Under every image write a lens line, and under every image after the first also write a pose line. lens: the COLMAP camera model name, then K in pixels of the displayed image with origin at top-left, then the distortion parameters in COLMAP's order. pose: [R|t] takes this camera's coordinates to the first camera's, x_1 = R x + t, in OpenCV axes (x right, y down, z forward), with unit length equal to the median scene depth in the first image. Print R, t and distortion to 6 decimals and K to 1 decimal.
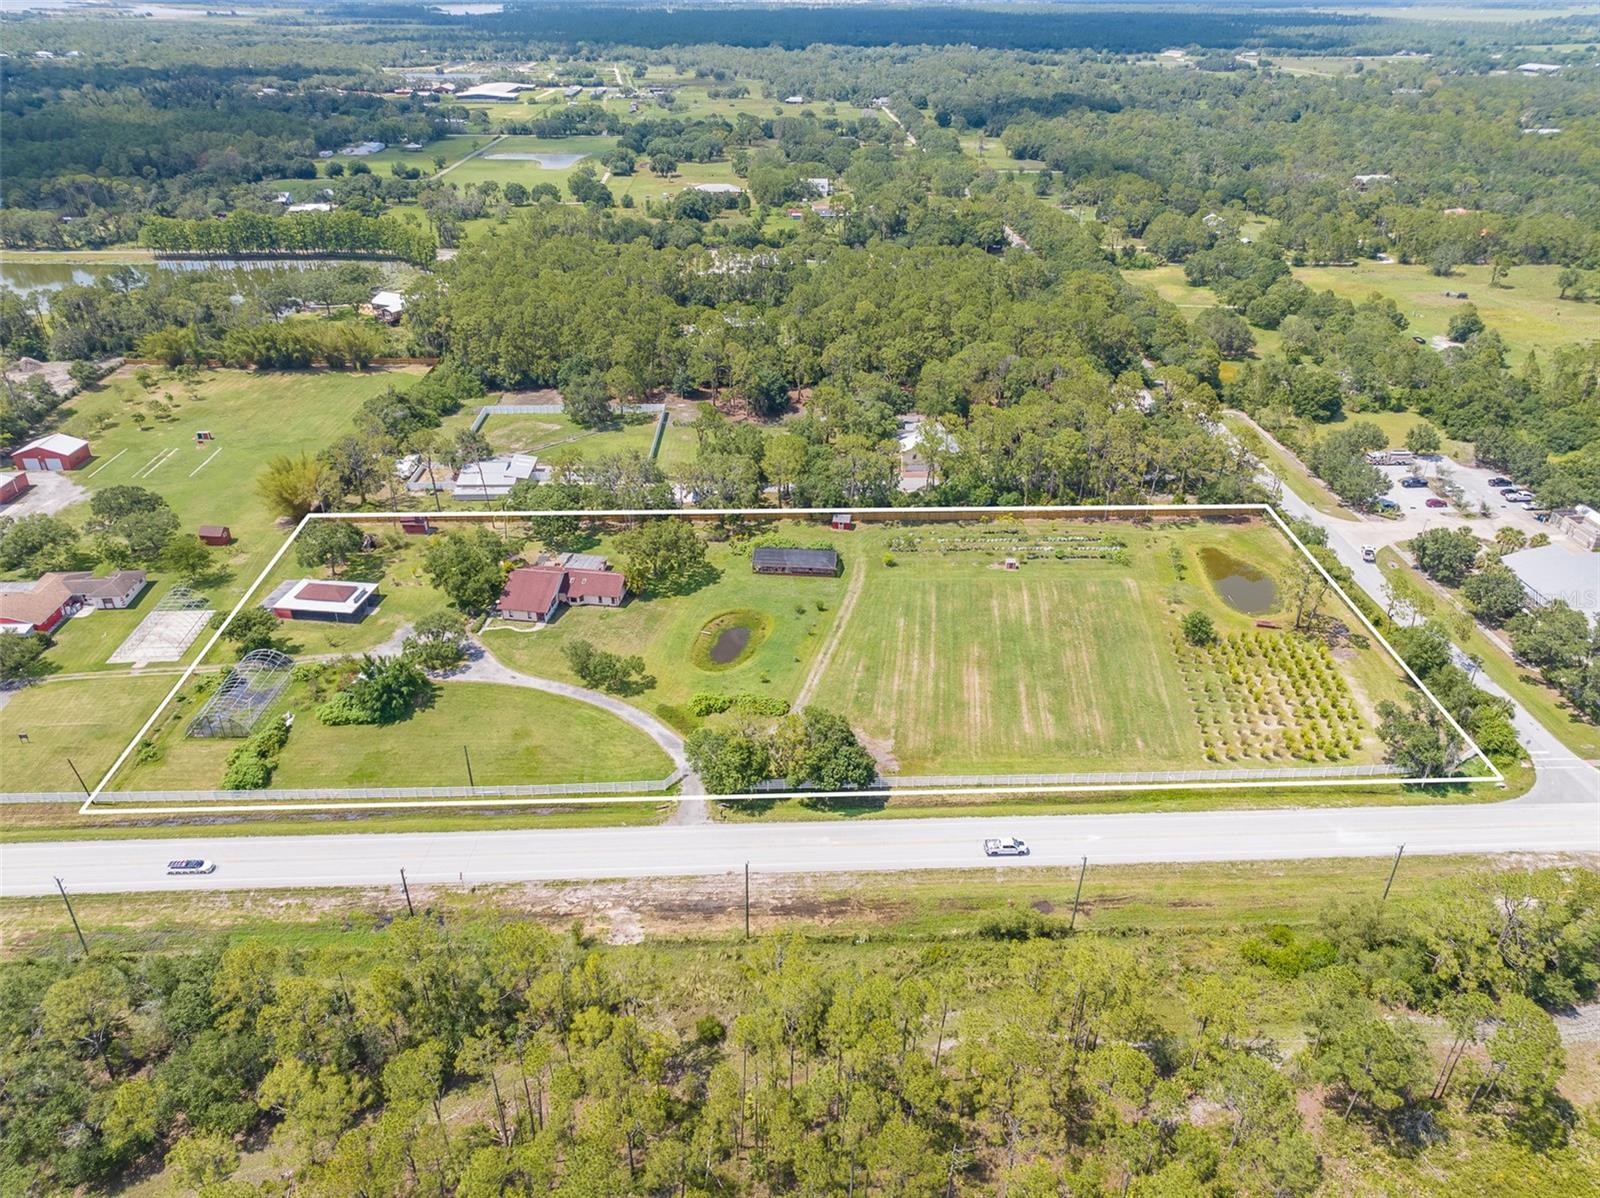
lens RADIAL K [[1108.7, 0, 800.0], [0, 1108.7, 599.0], [0, 0, 1]] dist [-0.005570, 0.018985]
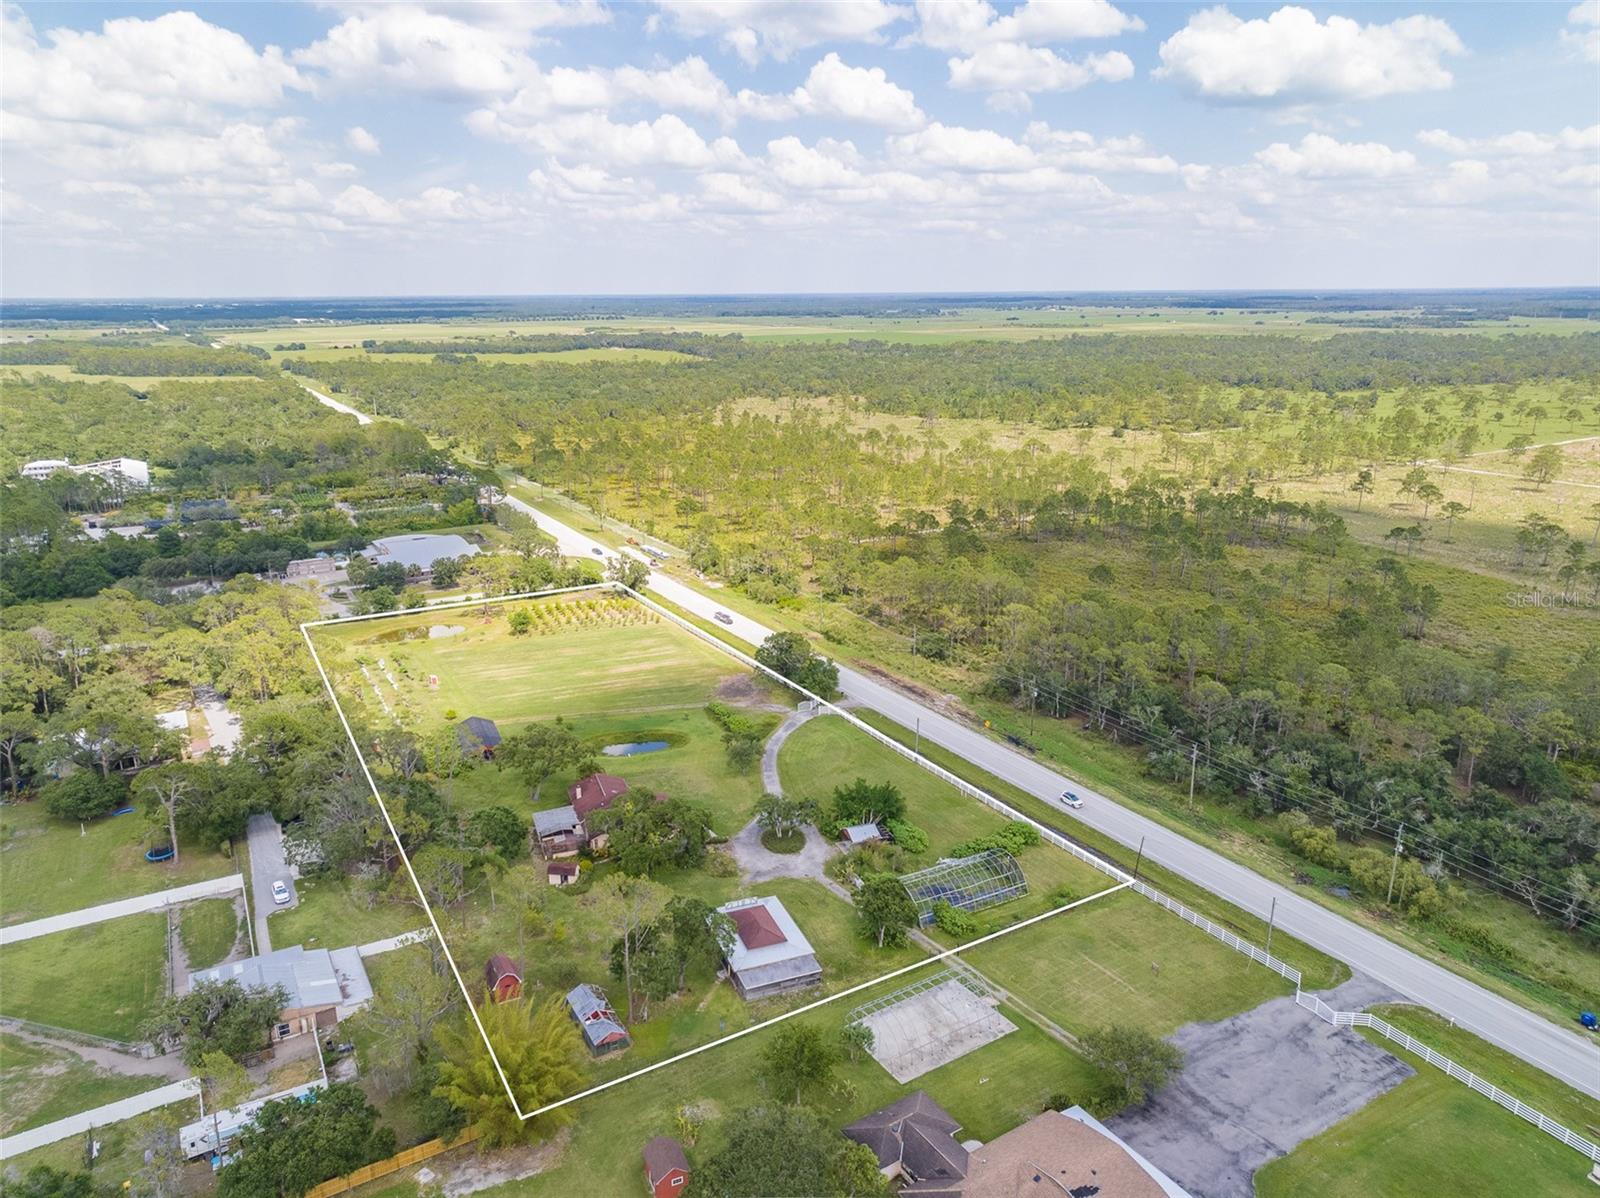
lens RADIAL K [[1116.2, 0, 809.9], [0, 1116.2, 548.5], [0, 0, 1]] dist [0.010541, 0.007092]
pose [[-0.483372, -0.203928, 0.851331, -1.084118], [0.427769, 0.793456, 0.432945, -0.539248], [-0.763783, 0.573446, -0.296301, 1.115114]]
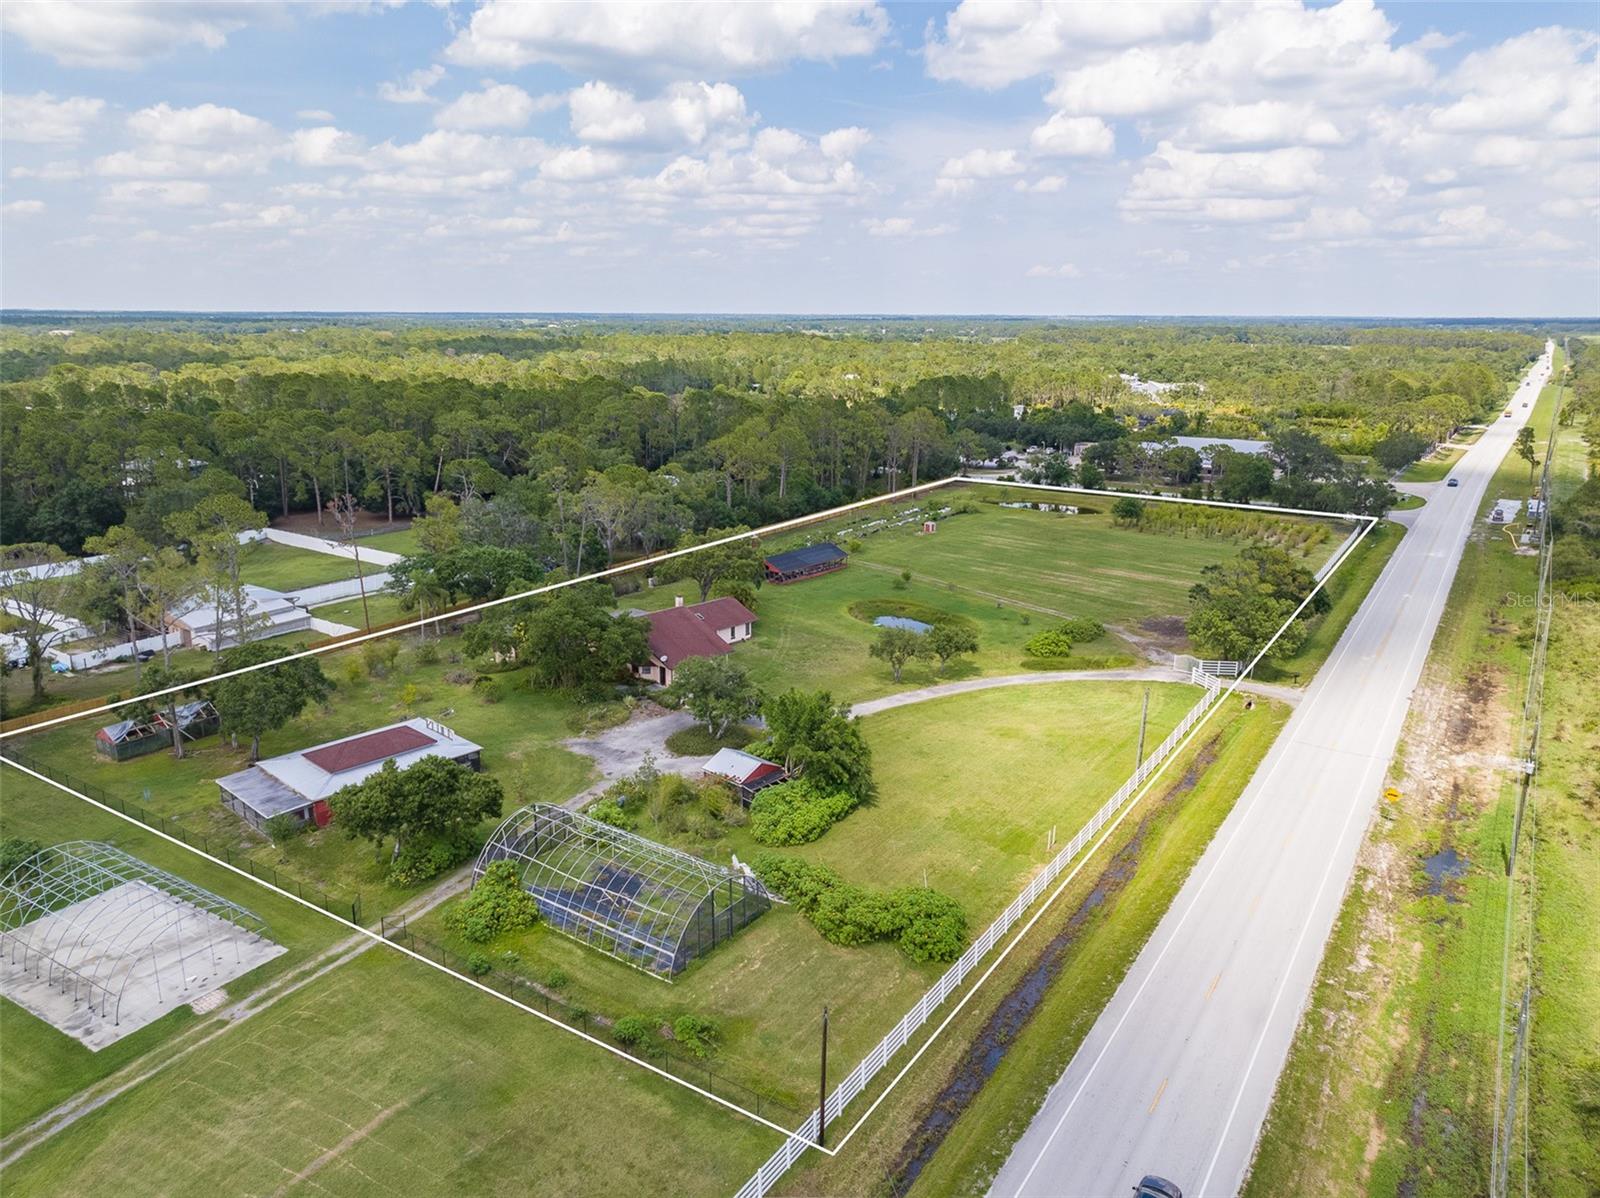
lens RADIAL K [[1108.7, 0, 800.0], [0, 1108.7, 599.0], [0, 0, 1]] dist [-0.005570, 0.018985]
pose [[0.588874, -0.209379, 0.780633, -0.715974], [0.397205, 0.916145, -0.053908, 0.035177], [-0.703886, 0.341816, 0.622660, 0.593202]]
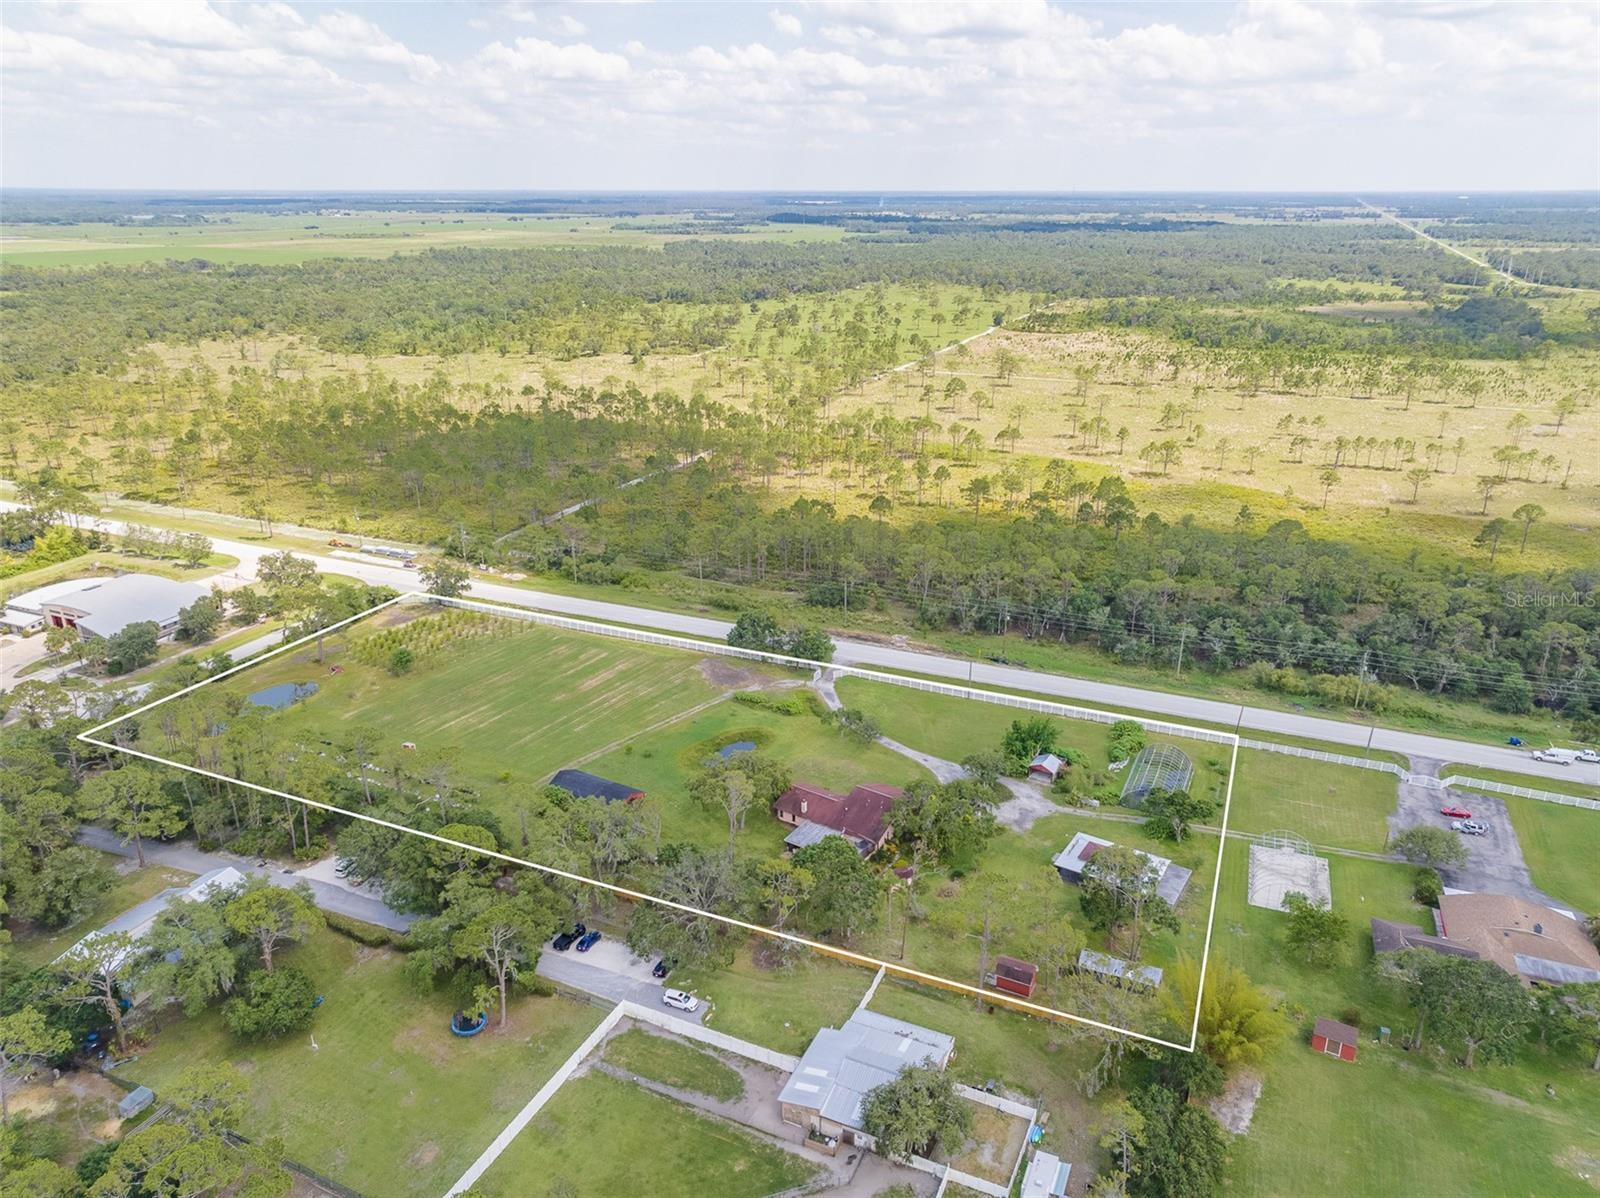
lens RADIAL K [[1108.7, 0, 800.0], [0, 1108.7, 599.0], [0, 0, 1]] dist [-0.005570, 0.018985]
pose [[-0.899771, -0.161360, 0.405432, -0.557101], [0.204589, 0.664672, 0.718578, -0.847633], [-0.385429, 0.729503, -0.565040, 1.516723]]
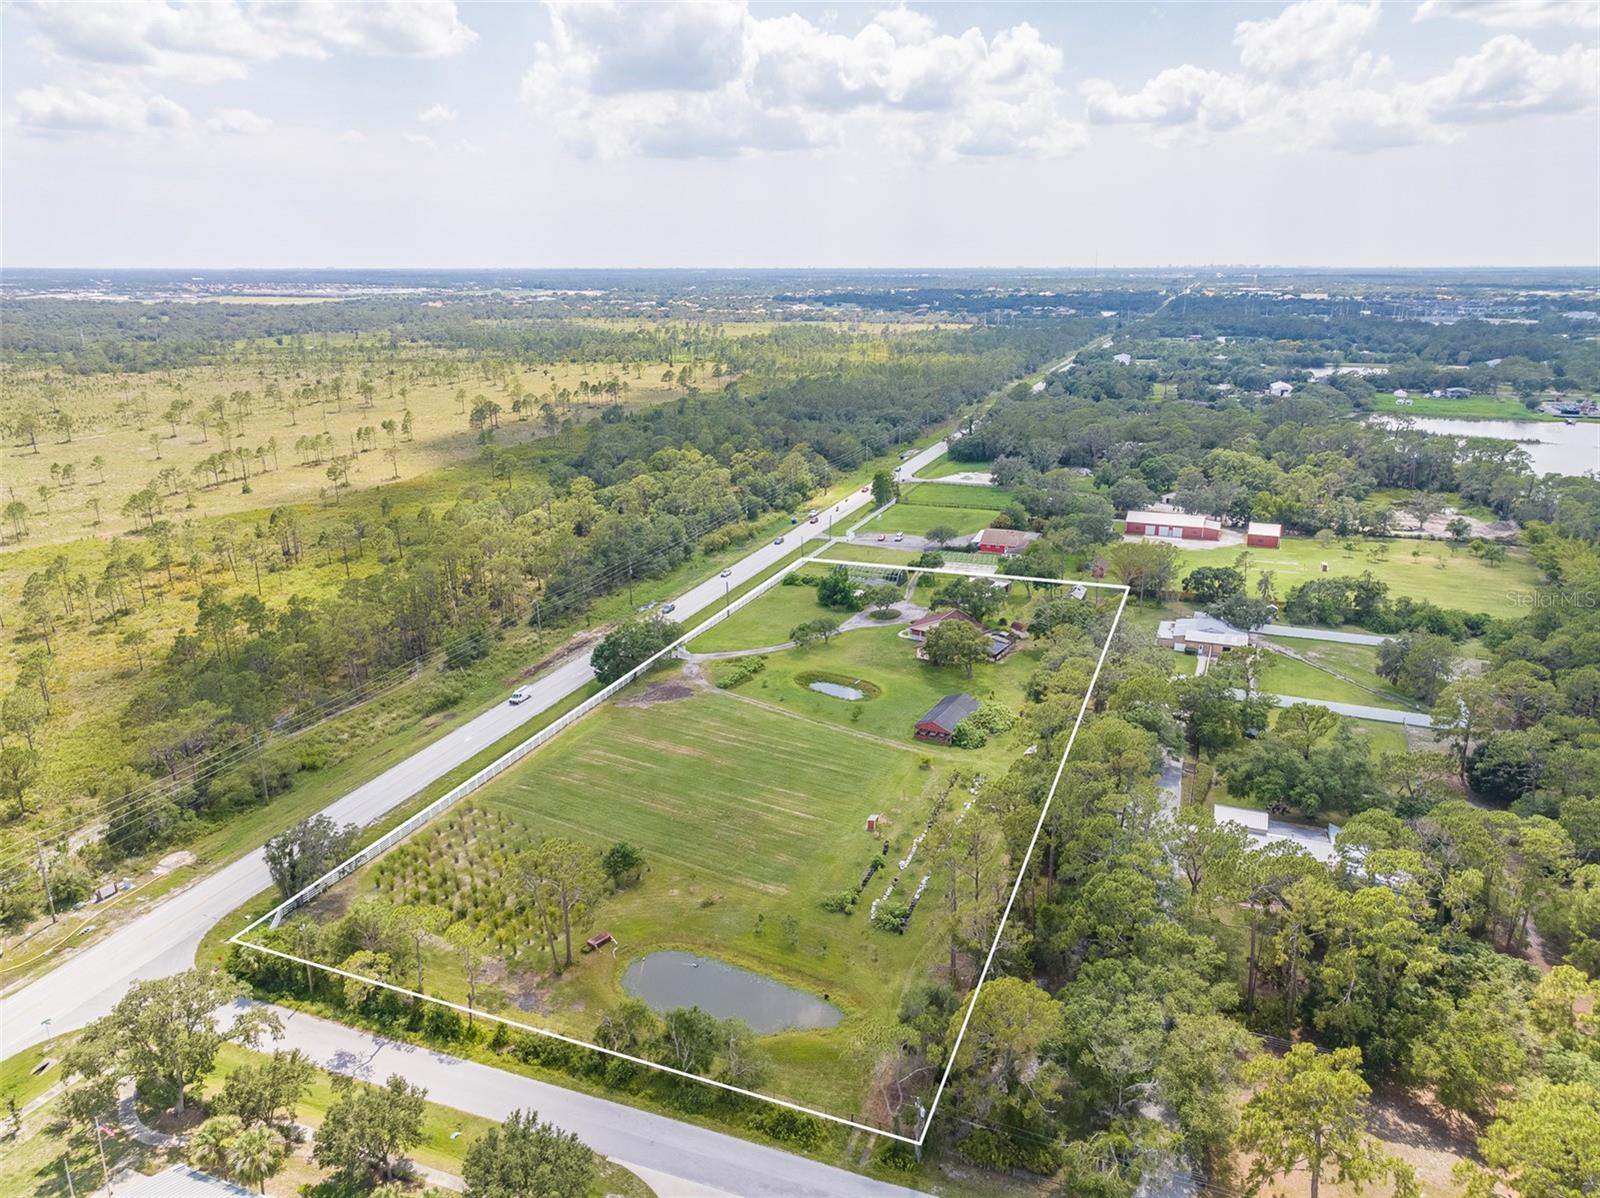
lens RADIAL K [[1107.9, 0, 807.5], [0, 1107.9, 599.6], [0, 0, 1]] dist [0.001068, 0.010327]
pose [[-0.397212, 0.259215, -0.880358, 0.979332], [-0.449139, 0.781640, 0.432796, -0.540877], [0.800311, 0.567315, -0.194053, 1.181040]]
